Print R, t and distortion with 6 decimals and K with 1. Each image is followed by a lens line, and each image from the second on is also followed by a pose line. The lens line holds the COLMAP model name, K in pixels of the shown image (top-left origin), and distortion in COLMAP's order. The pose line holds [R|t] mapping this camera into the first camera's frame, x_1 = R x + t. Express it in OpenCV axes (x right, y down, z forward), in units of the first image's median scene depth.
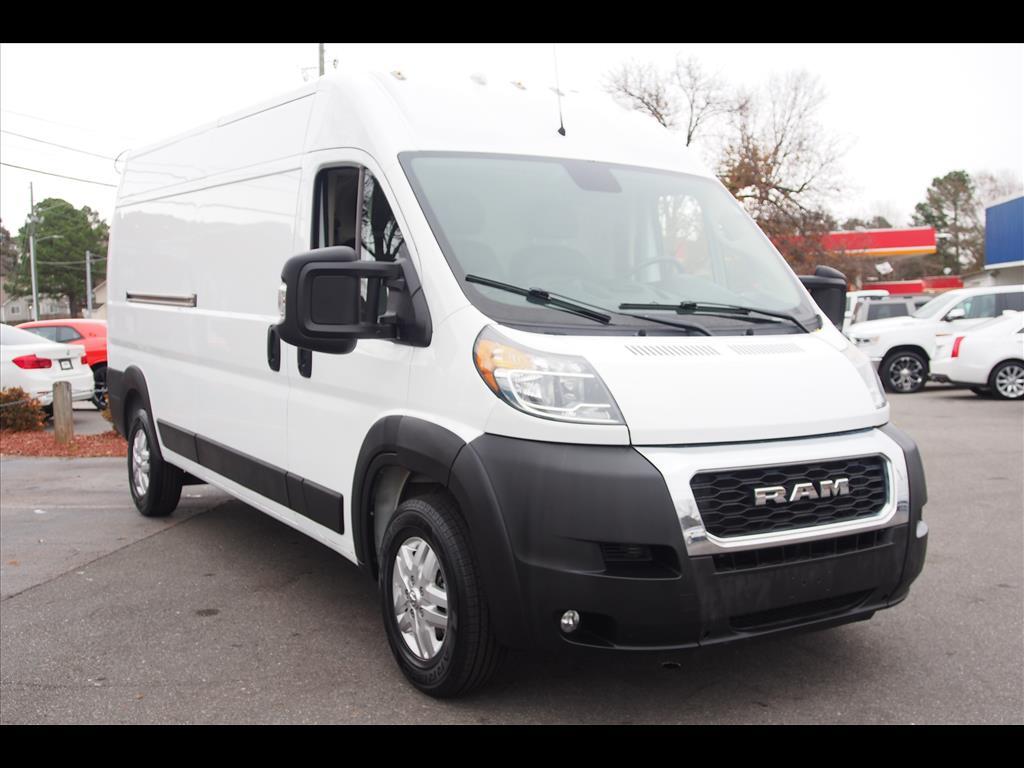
lens RADIAL K [[875.8, 0, 512.0], [0, 875.8, 384.0], [0, 0, 1]] dist [0.001342, -0.000200]
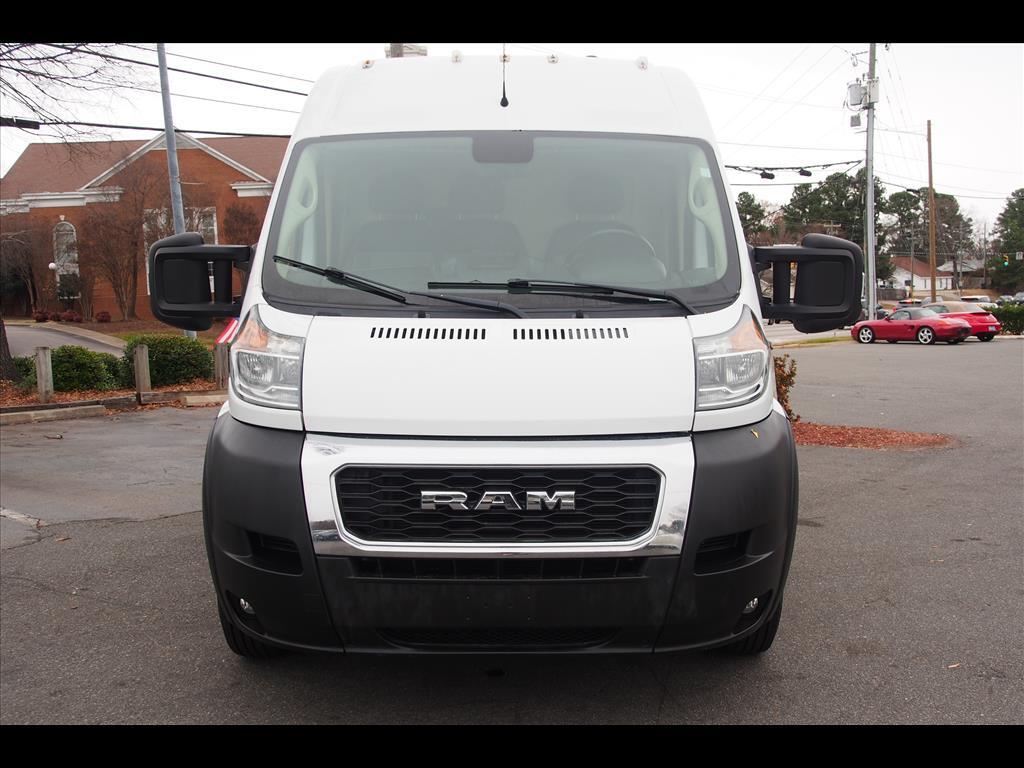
lens RADIAL K [[785.0, 0, 512.0], [0, 785.0, 384.0], [0, 0, 1]] dist [0.061888, 0.002915]
pose [[0.885332, 0.051846, -0.462060, 0.688631], [-0.032775, 0.998251, 0.049211, -0.030343], [0.463803, -0.028424, 0.885482, 0.317645]]
